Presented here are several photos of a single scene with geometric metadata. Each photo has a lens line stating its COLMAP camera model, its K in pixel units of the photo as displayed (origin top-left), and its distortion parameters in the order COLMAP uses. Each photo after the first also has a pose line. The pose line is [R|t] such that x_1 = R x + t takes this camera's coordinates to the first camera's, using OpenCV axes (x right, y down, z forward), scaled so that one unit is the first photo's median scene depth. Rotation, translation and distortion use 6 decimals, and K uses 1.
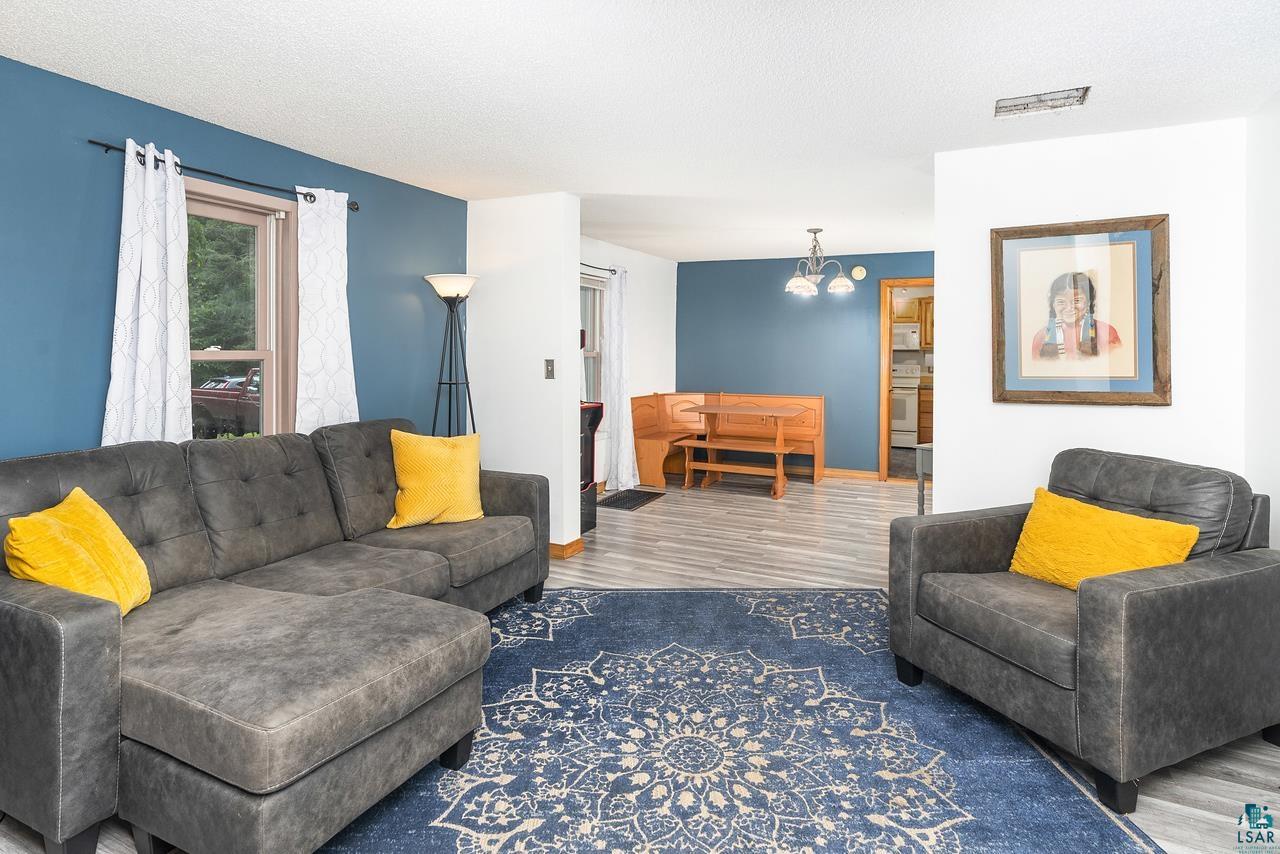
lens RADIAL K [[653.5, 0, 640.0], [0, 653.5, 427.0], [0, 0, 1]] dist [0.001036, 0.000298]
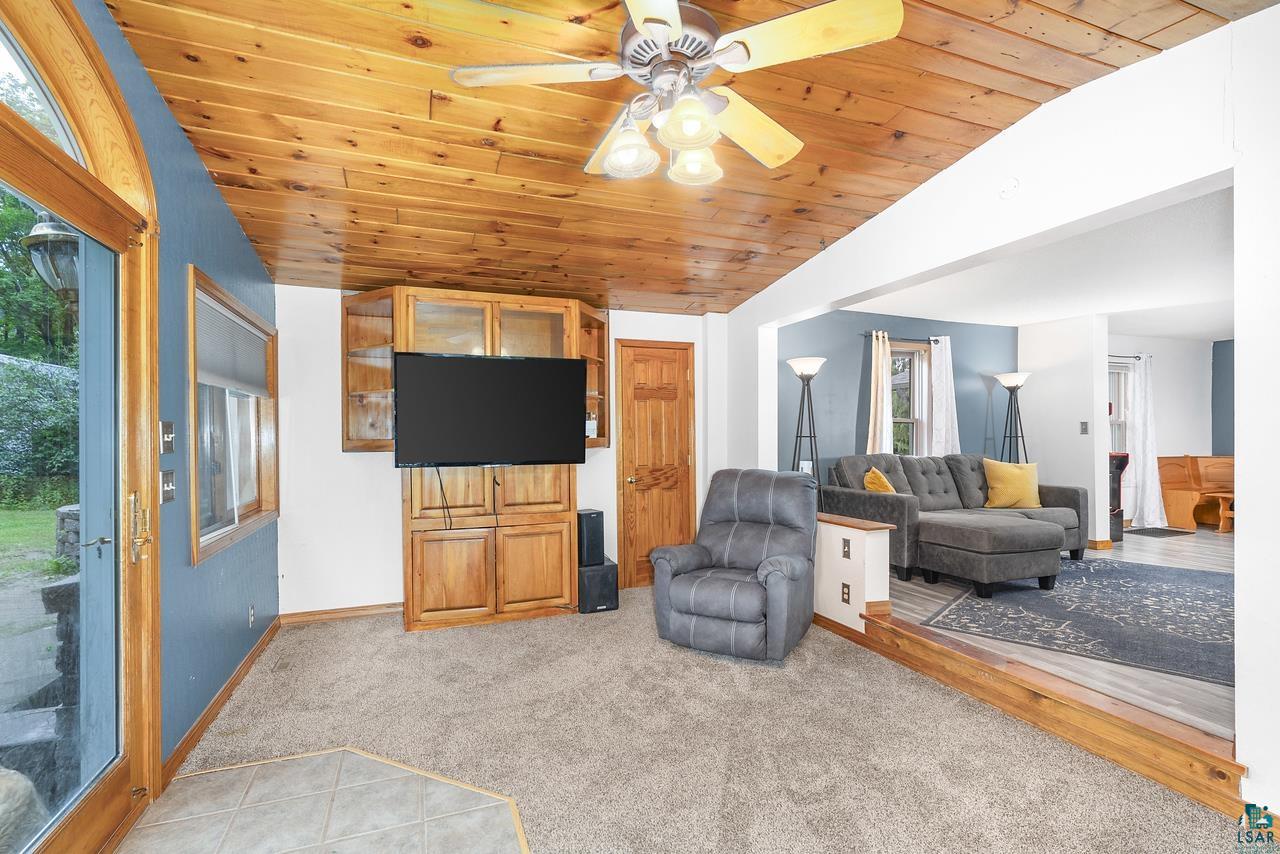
lens RADIAL K [[592.8, 0, 640.0], [0, 592.8, 427.0], [0, 0, 1]] dist [-0.003459, -0.000387]
pose [[0.733635, -0.016061, -0.679354, 0.050427], [-0.072799, 0.992110, -0.102071, 0.151661], [0.675633, 0.124339, 0.726678, -0.863922]]
